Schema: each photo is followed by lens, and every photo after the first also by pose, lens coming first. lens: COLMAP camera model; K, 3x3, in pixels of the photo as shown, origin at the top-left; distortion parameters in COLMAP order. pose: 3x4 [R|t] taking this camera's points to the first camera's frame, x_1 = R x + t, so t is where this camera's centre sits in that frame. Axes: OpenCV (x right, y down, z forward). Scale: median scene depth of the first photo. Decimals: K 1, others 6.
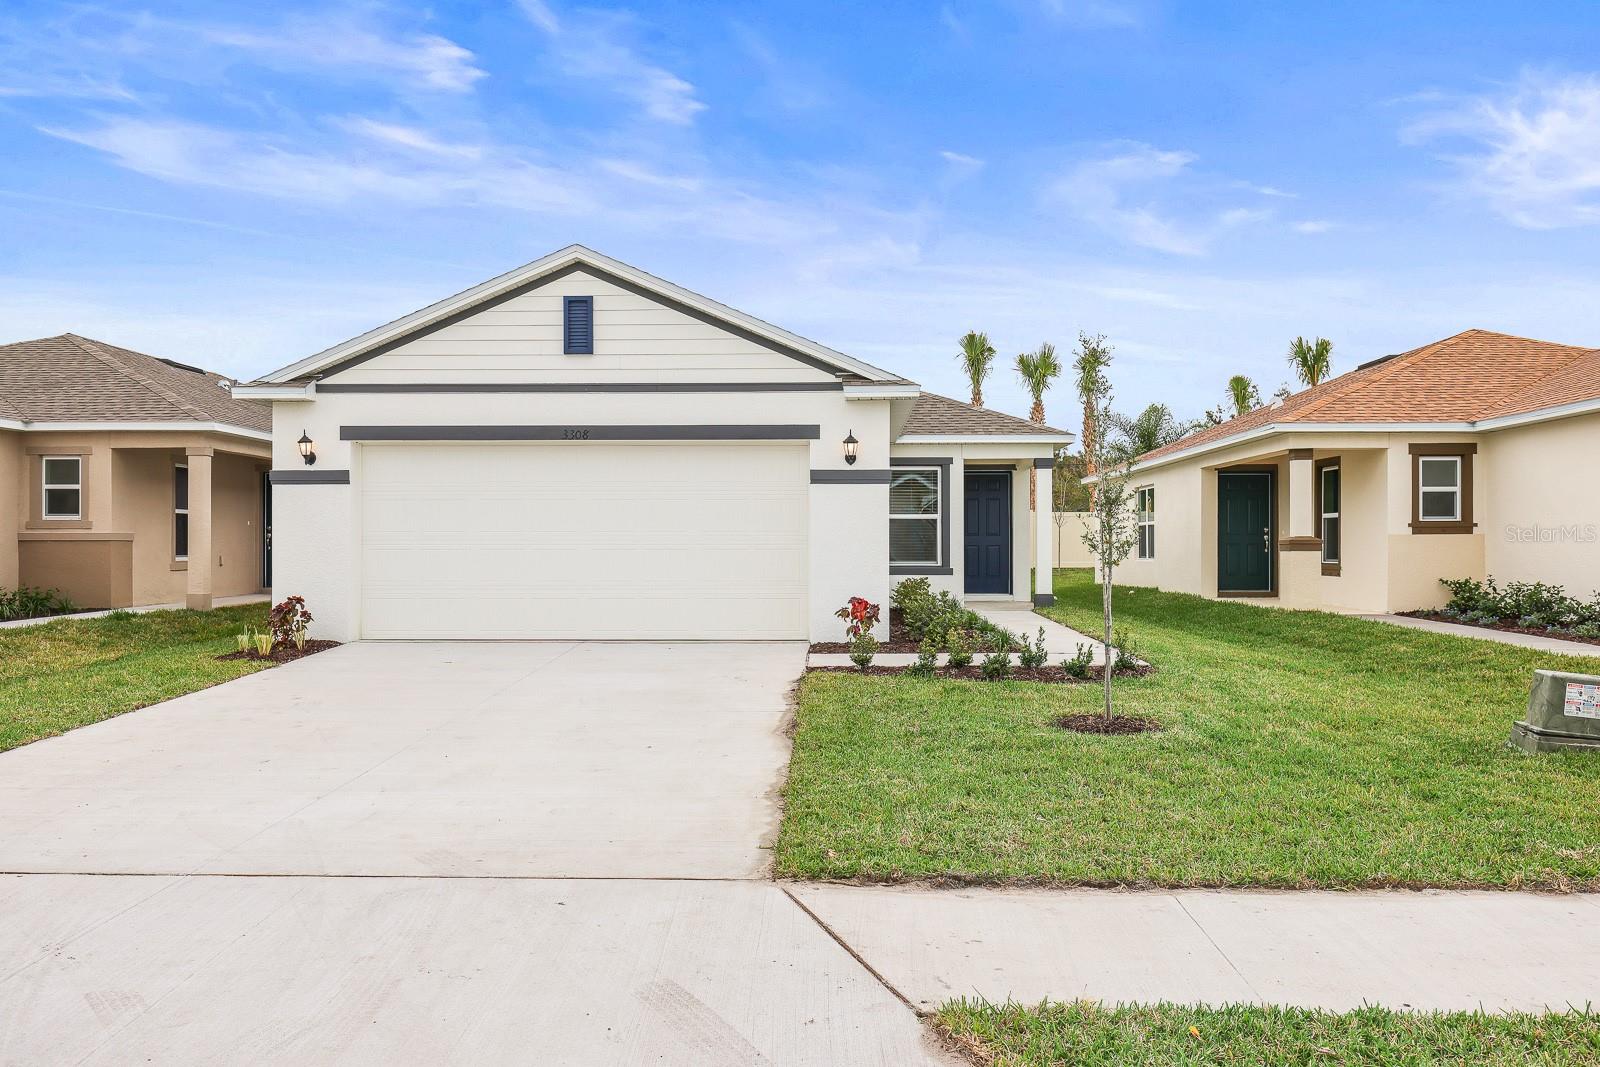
lens RADIAL K [[1343.8, 0, 800.1], [0, 1343.8, 539.9], [0, 0, 1]] dist [-0.016267, -0.004123]
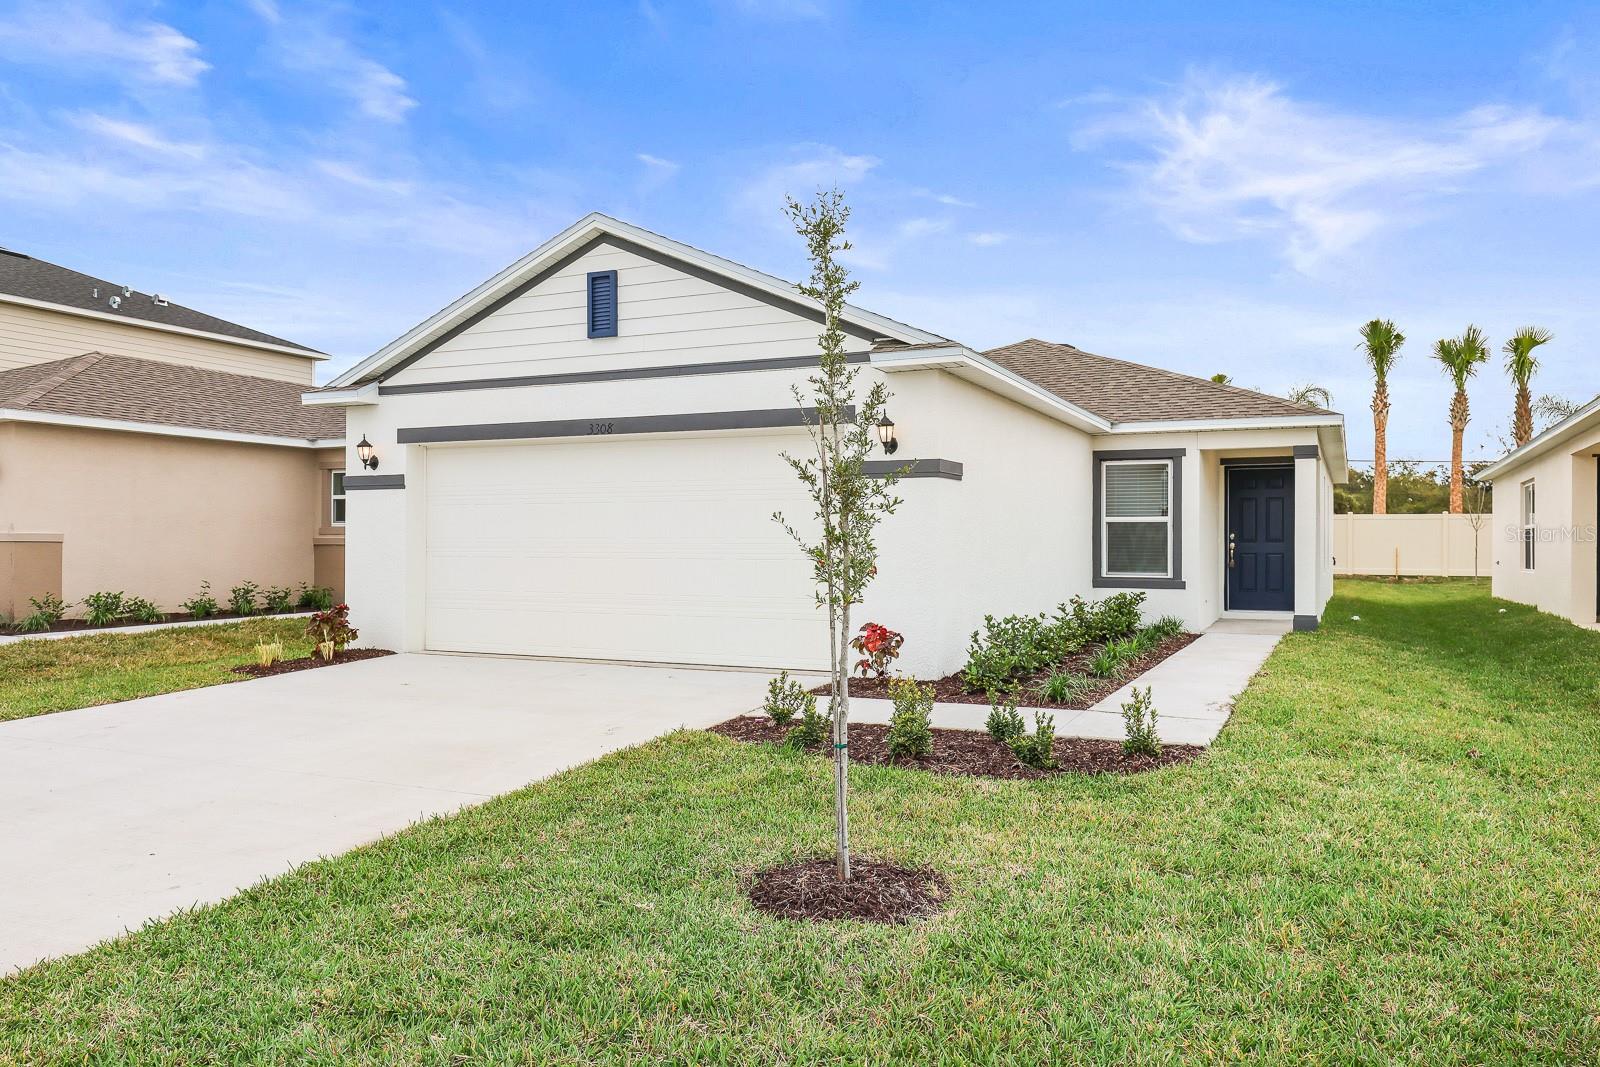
lens RADIAL K [[1180.7, 0, 799.4], [0, 1180.7, 526.0], [0, 0, 1]] dist [0.008735, -0.001370]
pose [[0.922819, -0.004545, -0.385206, 0.248741], [-0.000858, 0.999904, -0.013853, -0.003727], [0.385232, 0.013115, 0.922726, 0.329741]]
